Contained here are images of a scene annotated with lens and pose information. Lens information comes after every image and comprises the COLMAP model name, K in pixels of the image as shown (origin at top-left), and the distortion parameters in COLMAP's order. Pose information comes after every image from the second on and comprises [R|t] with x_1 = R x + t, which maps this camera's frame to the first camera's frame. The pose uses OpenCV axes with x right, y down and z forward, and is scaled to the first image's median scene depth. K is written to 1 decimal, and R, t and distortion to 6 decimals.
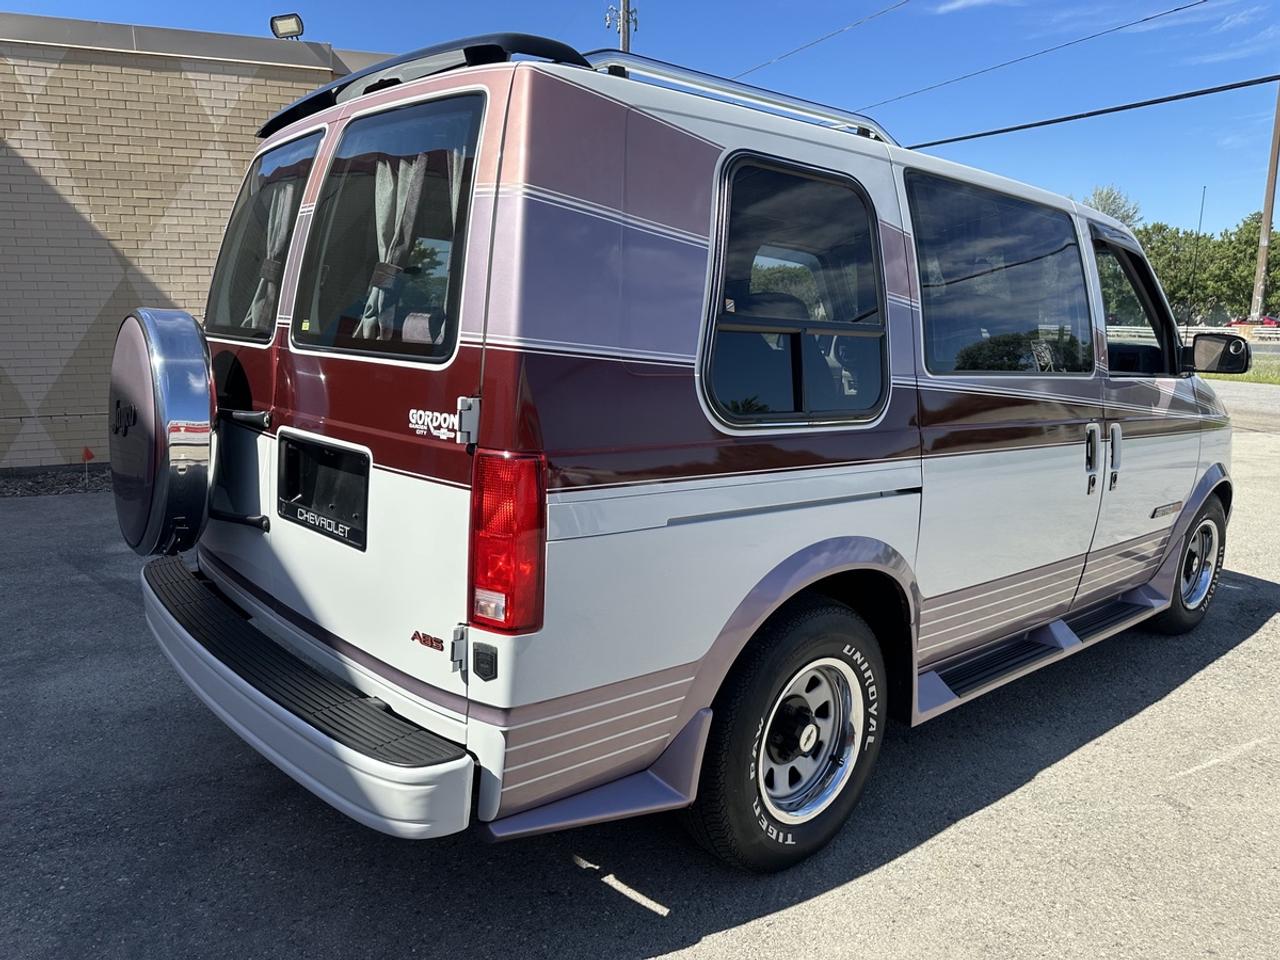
lens RADIAL K [[915.6, 0, 644.9], [0, 915.6, 476.5], [0, 0, 1]] dist [0.068942, -0.084025]
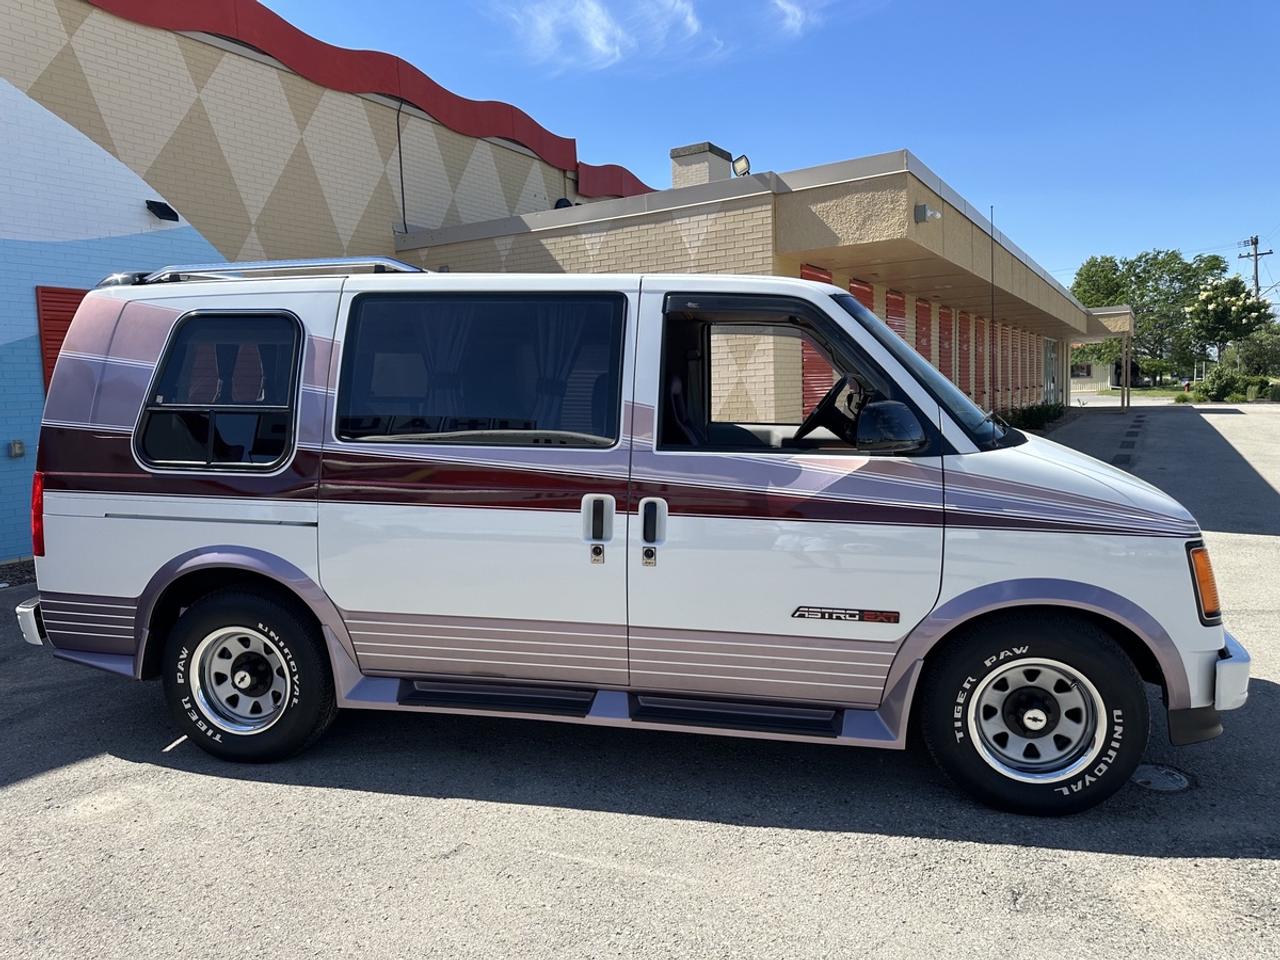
lens RADIAL K [[922.2, 0, 632.4], [0, 922.2, 481.1], [0, 0, 1]] dist [0.050053, -0.050739]
pose [[0.590678, 0.045436, -0.805627, 1.685183], [-0.102674, 0.994530, -0.019189, -0.071619], [0.800349, 0.094052, 0.592112, 0.552129]]
